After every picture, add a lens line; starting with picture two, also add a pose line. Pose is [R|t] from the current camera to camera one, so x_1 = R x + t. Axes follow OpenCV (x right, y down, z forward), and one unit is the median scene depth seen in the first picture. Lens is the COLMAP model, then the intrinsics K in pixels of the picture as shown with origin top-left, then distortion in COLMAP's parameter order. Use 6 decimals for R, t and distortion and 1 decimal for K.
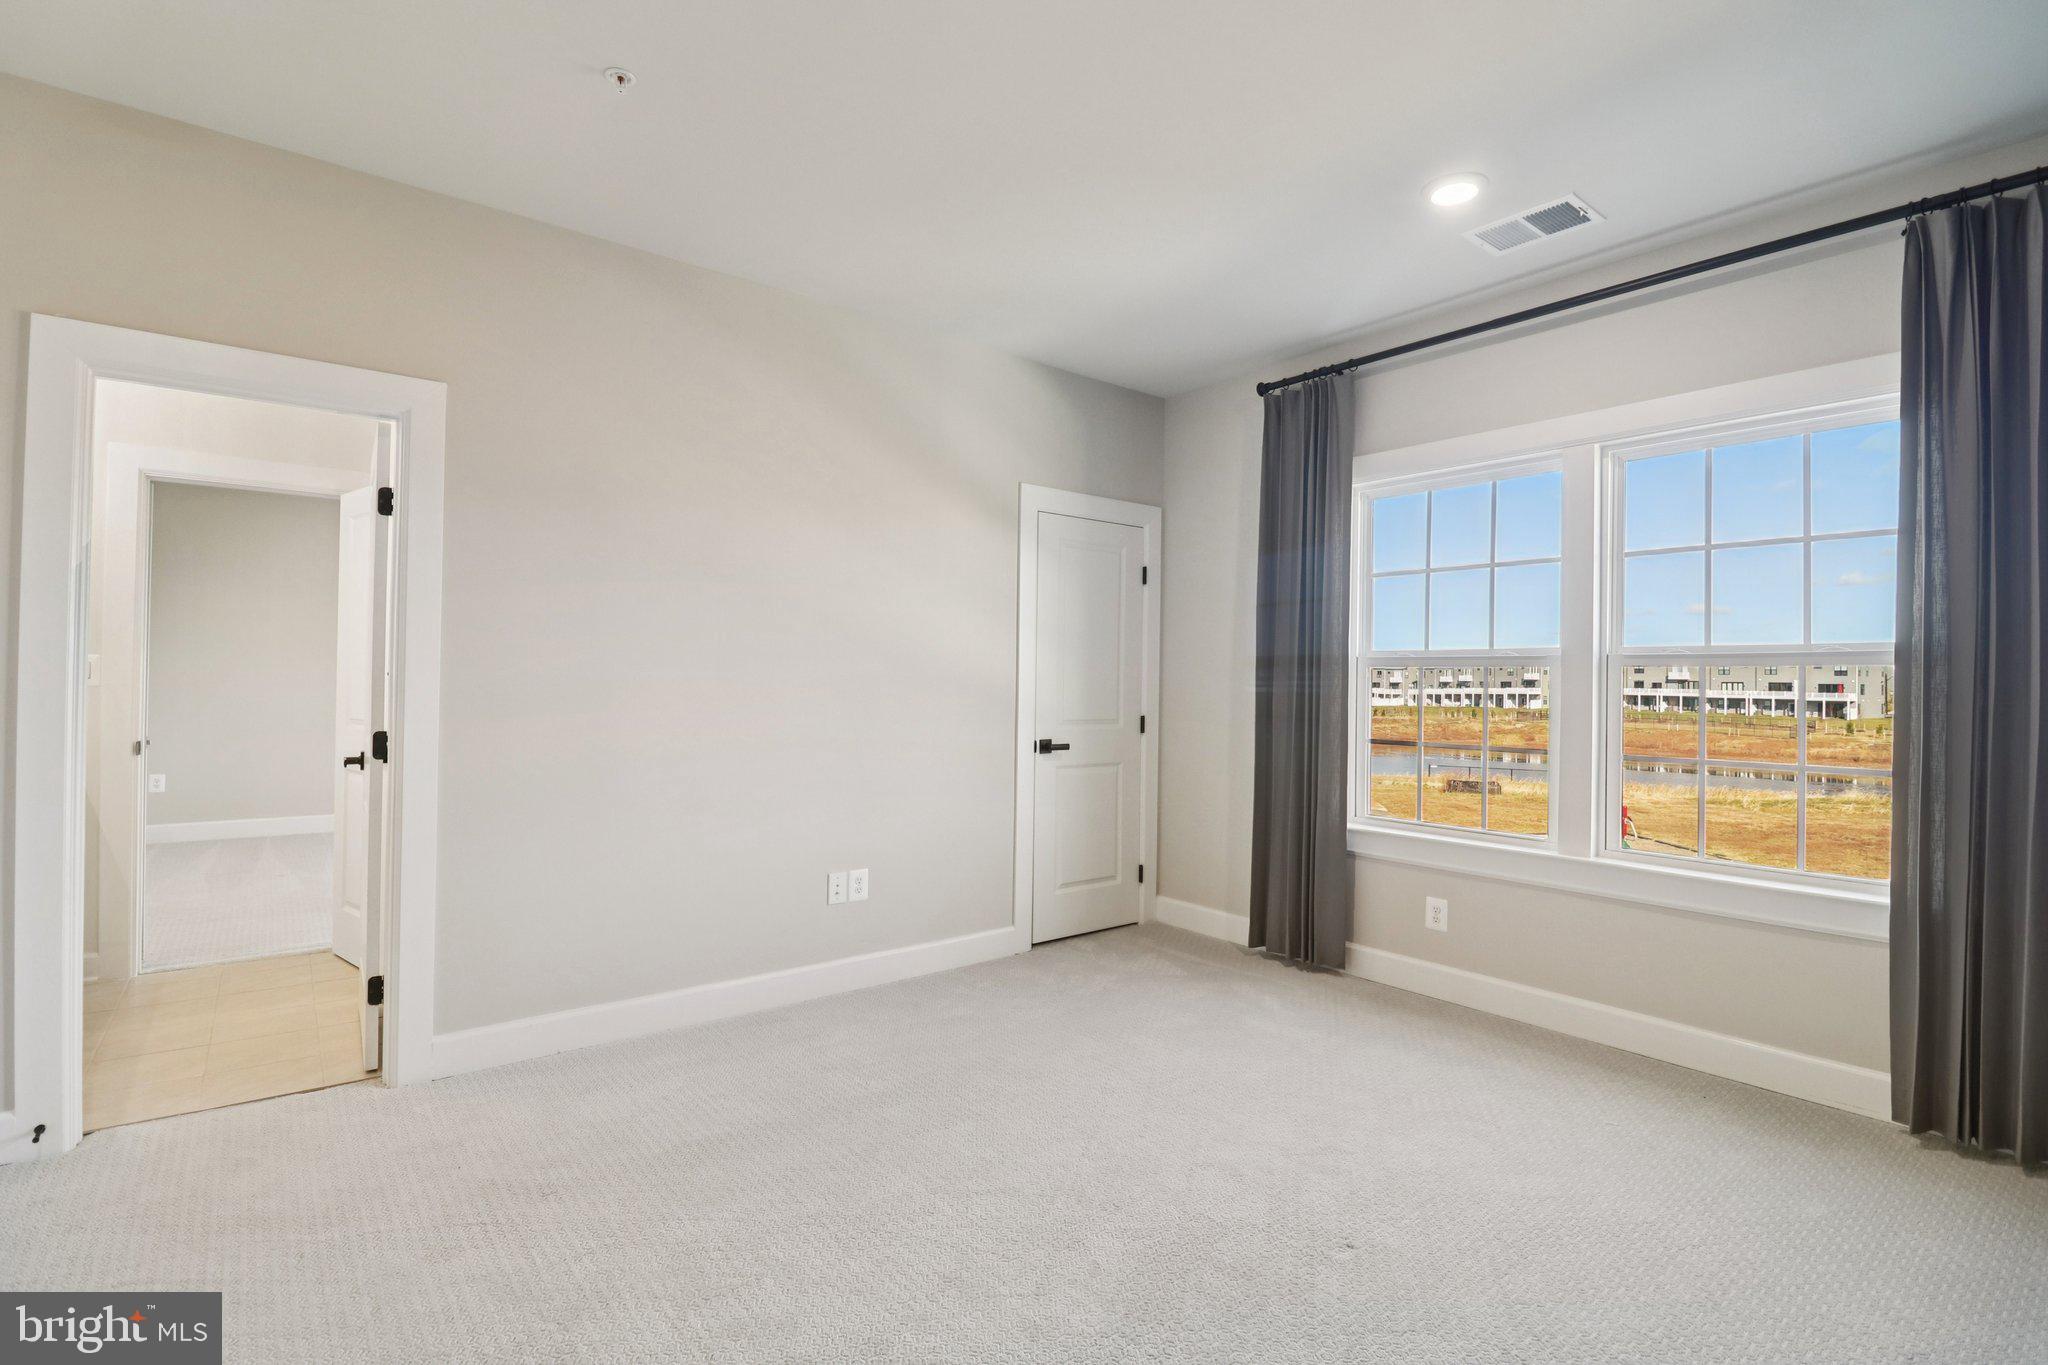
lens RADIAL K [[965.4, 0, 1020.0], [0, 965.4, 671.4], [0, 0, 1]] dist [0.004514, -0.013168]
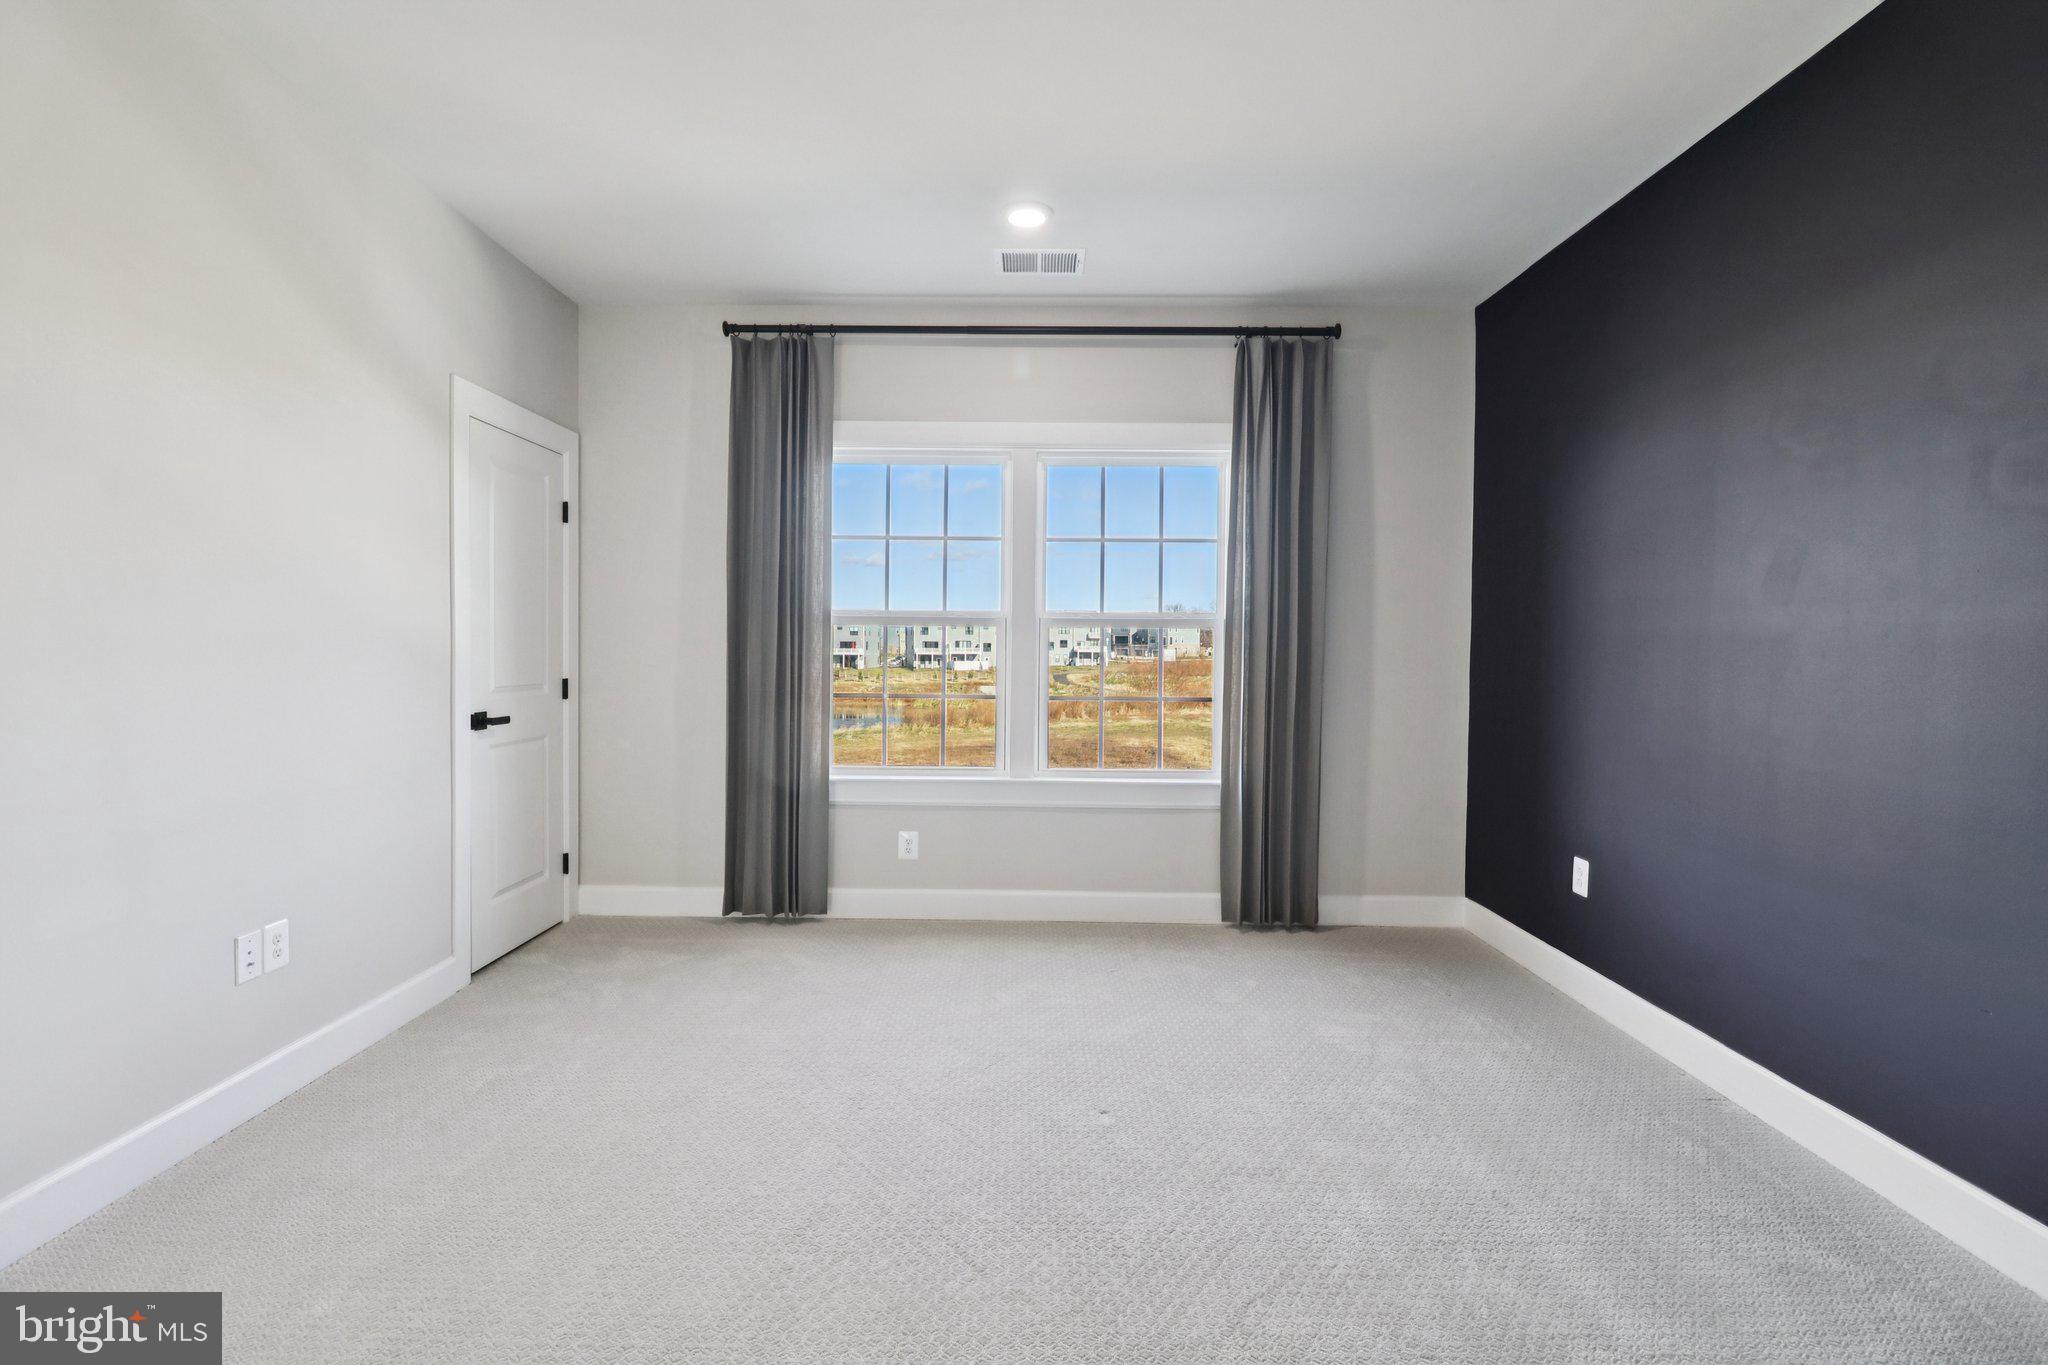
lens RADIAL K [[965.4, 0, 1020.0], [0, 965.4, 671.4], [0, 0, 1]] dist [0.004514, -0.013168]
pose [[0.628651, -0.024418, 0.777304, -0.336285], [-0.009555, 0.999189, 0.039115, 0.003105], [-0.777629, -0.032017, 0.627908, 0.187418]]
